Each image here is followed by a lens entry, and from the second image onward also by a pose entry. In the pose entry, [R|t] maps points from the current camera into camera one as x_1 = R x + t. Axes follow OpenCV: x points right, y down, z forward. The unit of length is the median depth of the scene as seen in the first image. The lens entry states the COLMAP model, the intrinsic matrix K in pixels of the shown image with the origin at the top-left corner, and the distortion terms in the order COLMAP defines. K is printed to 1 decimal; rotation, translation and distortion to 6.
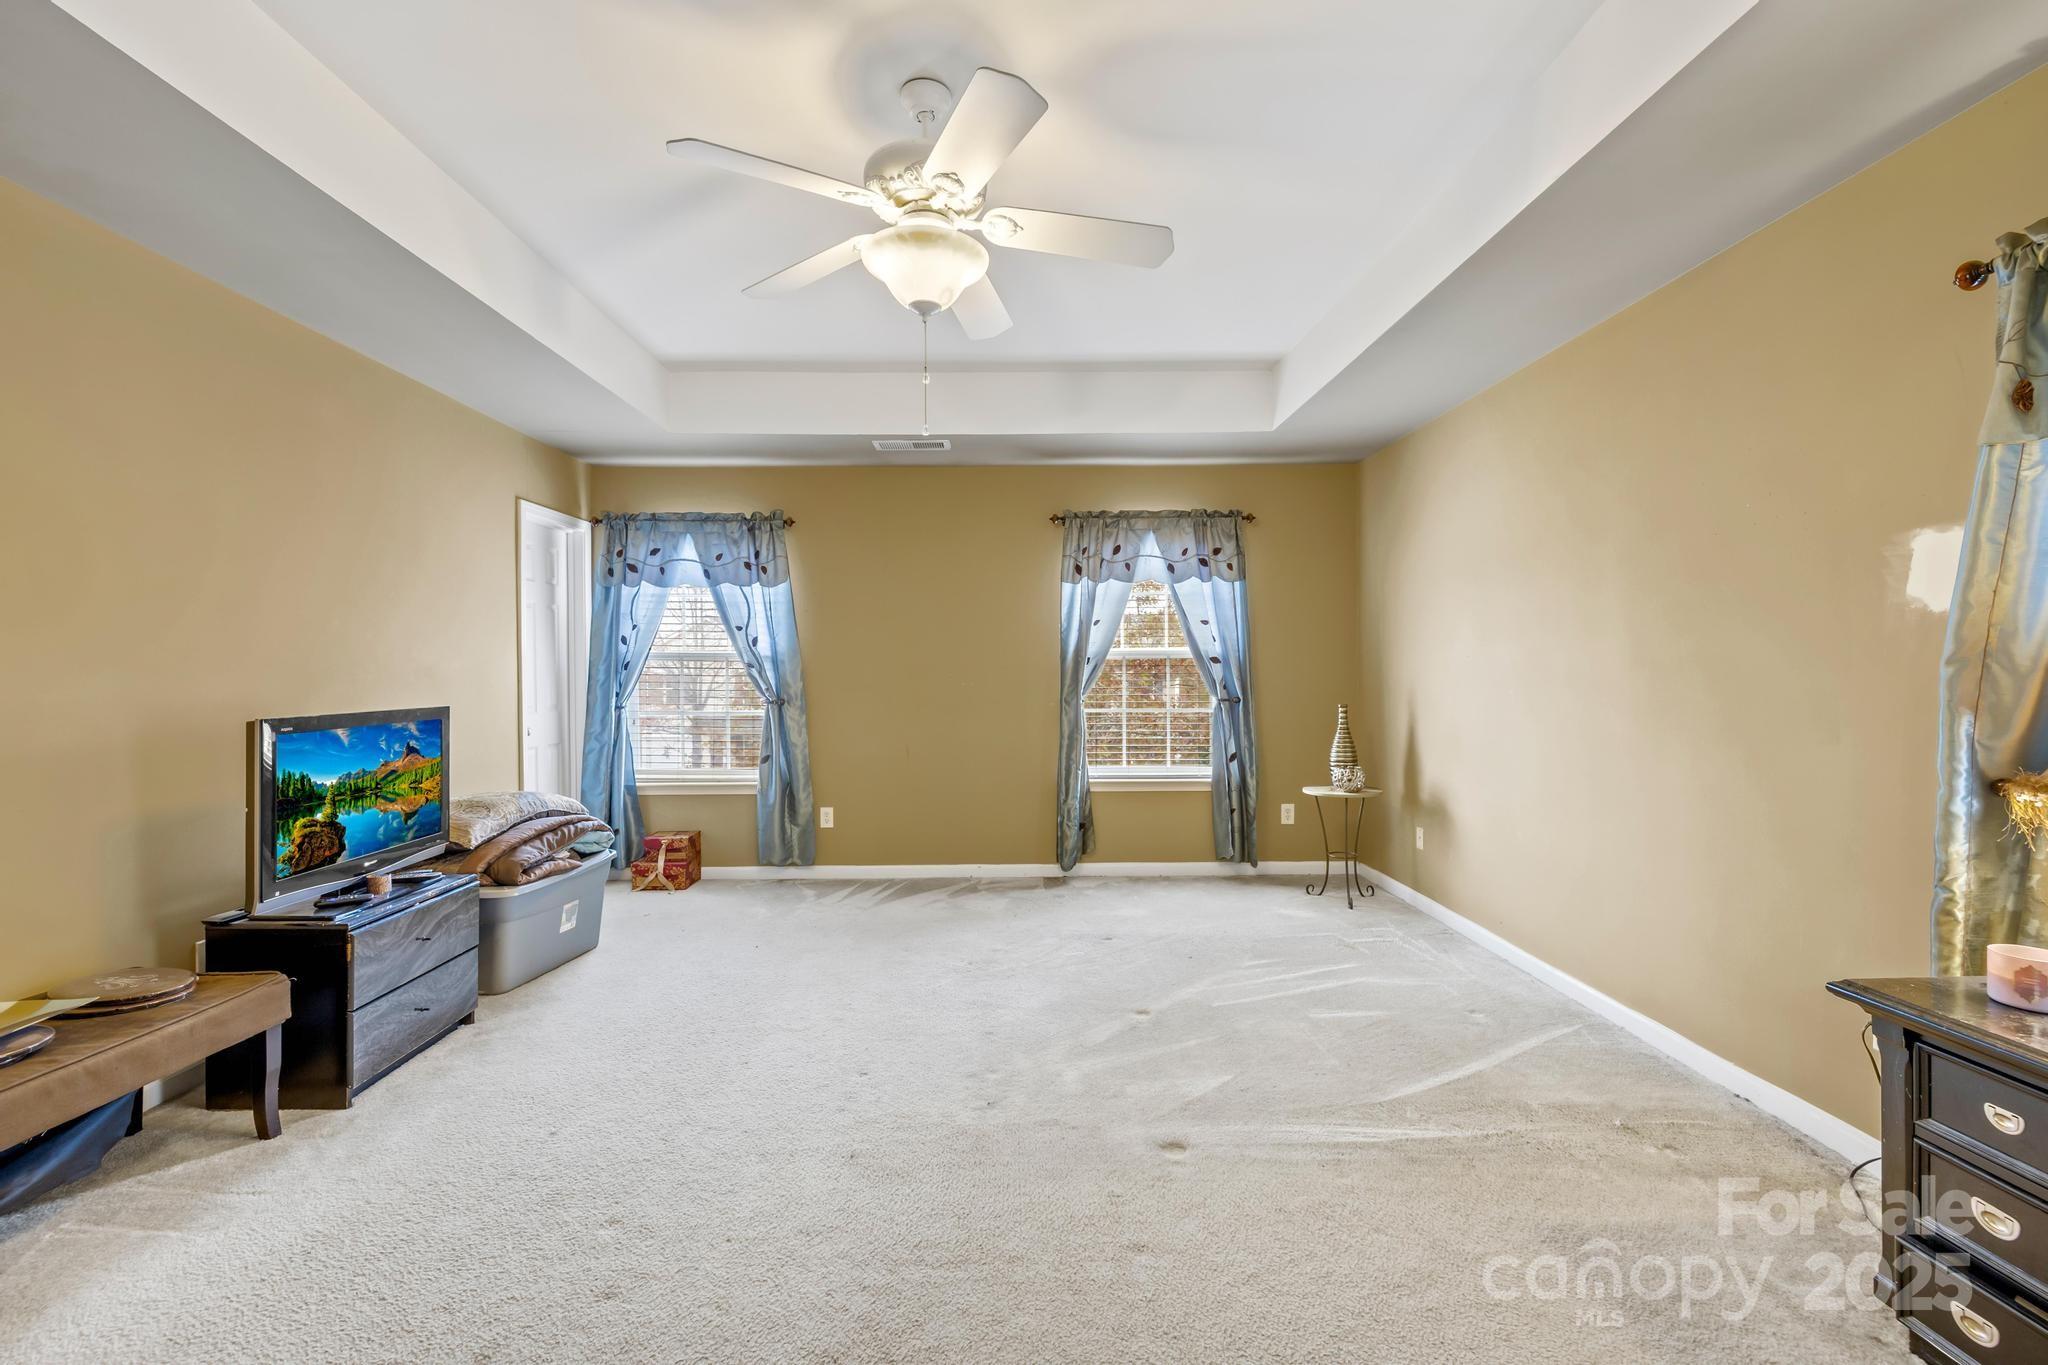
lens RADIAL K [[861.4, 0, 1023.1], [0, 861.4, 681.7], [0, 0, 1]] dist [-0.000137, 0.000745]
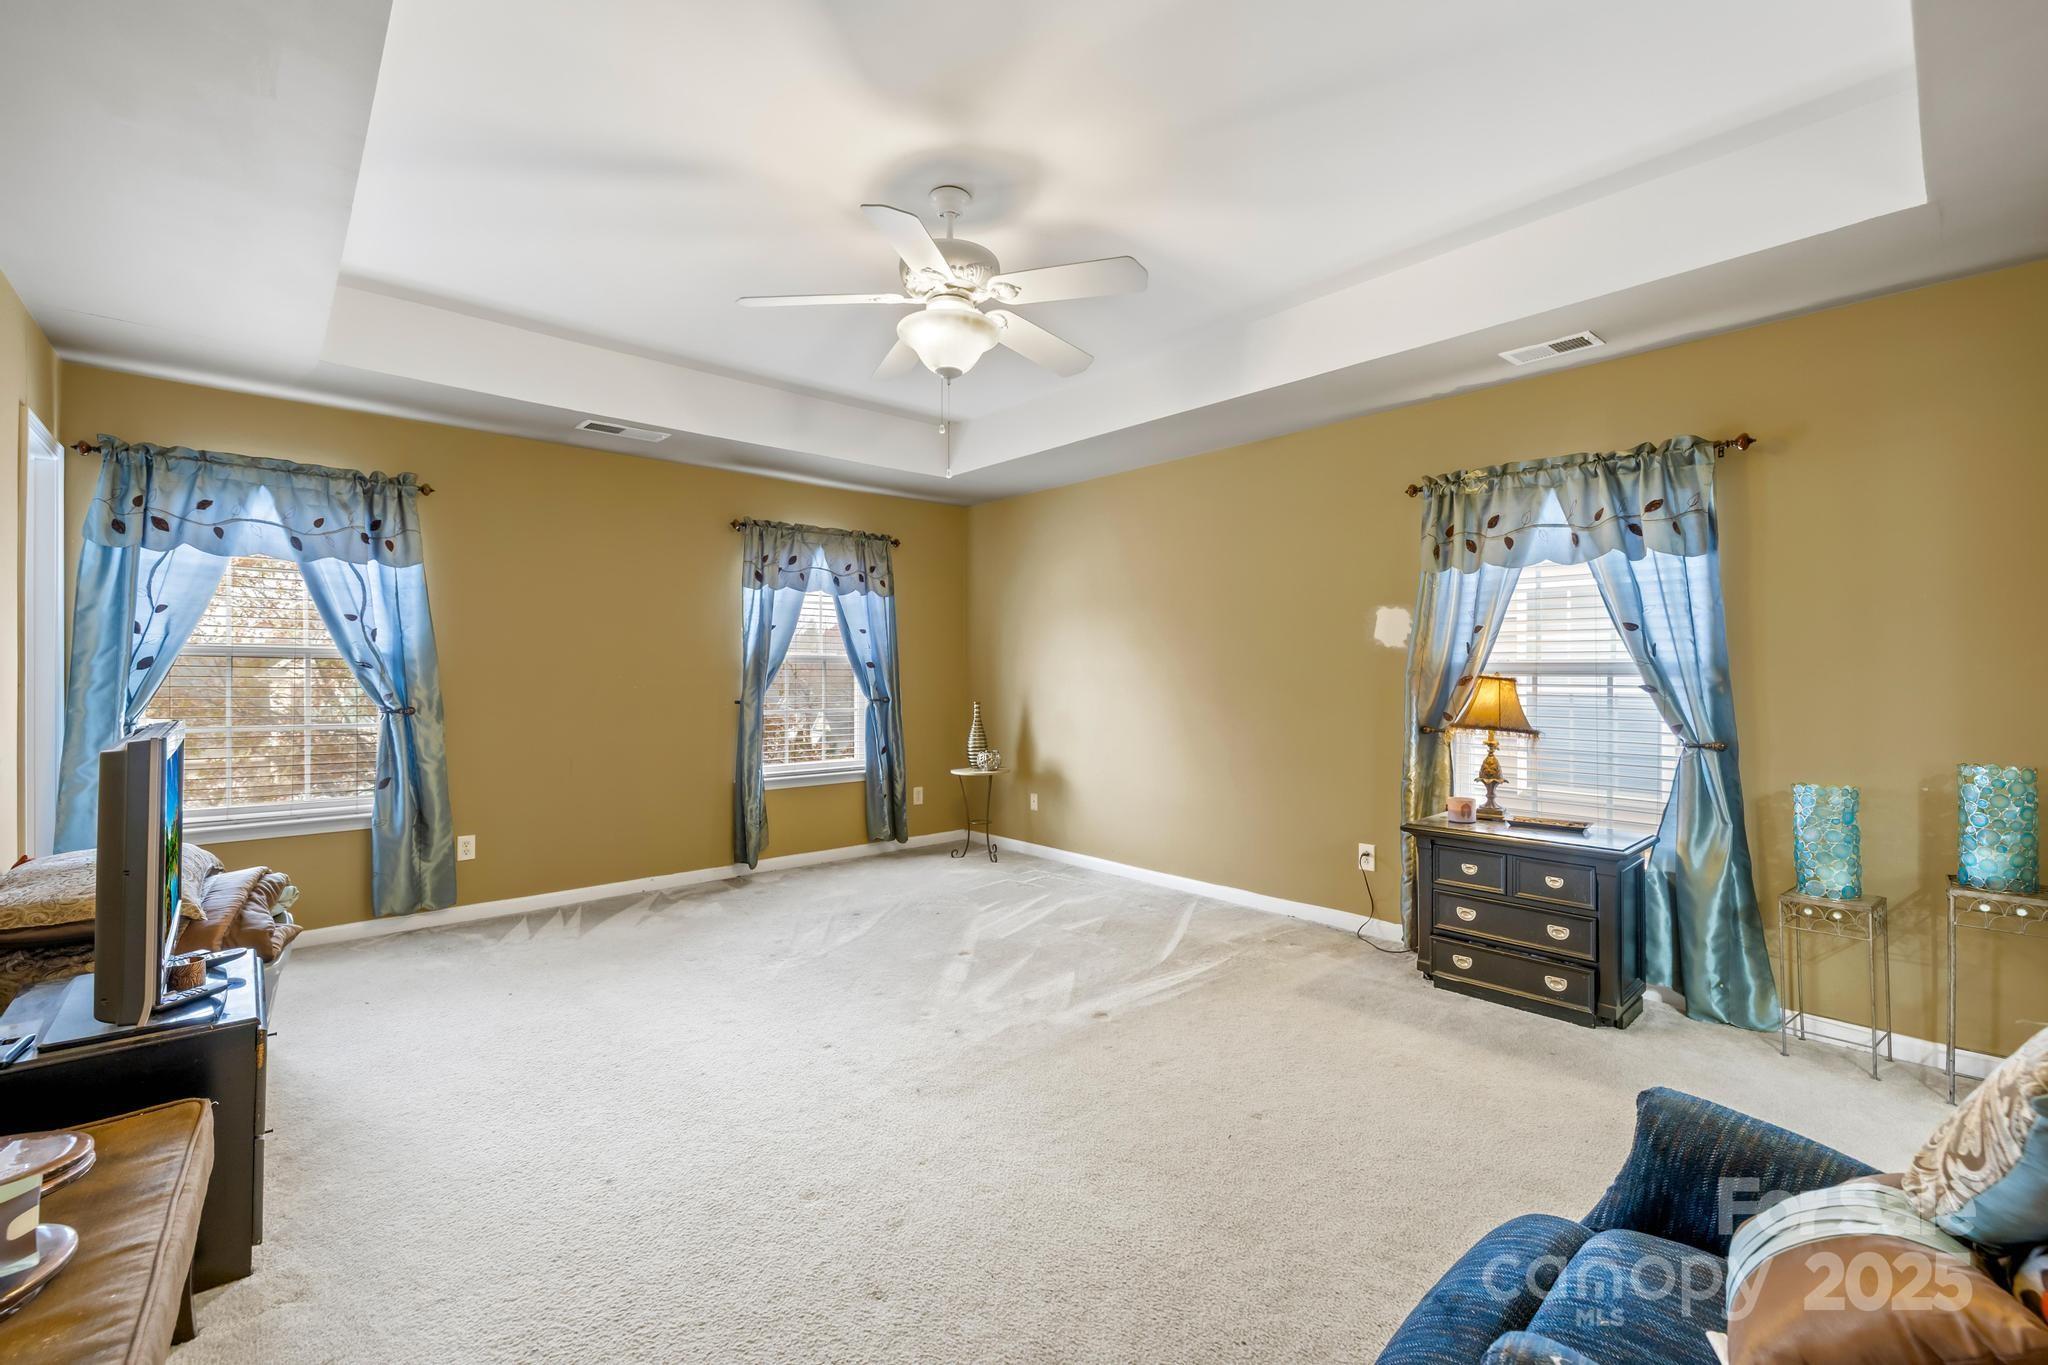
lens RADIAL K [[861.4, 0, 1029.1], [0, 861.4, 674.9], [0, 0, 1]] dist [-0.000137, 0.000745]
pose [[0.752342, 0.003682, 0.658762, -0.379982], [0.004436, 0.999933, -0.010654, 0.001380], [-0.658757, 0.010938, 0.752276, 0.009450]]
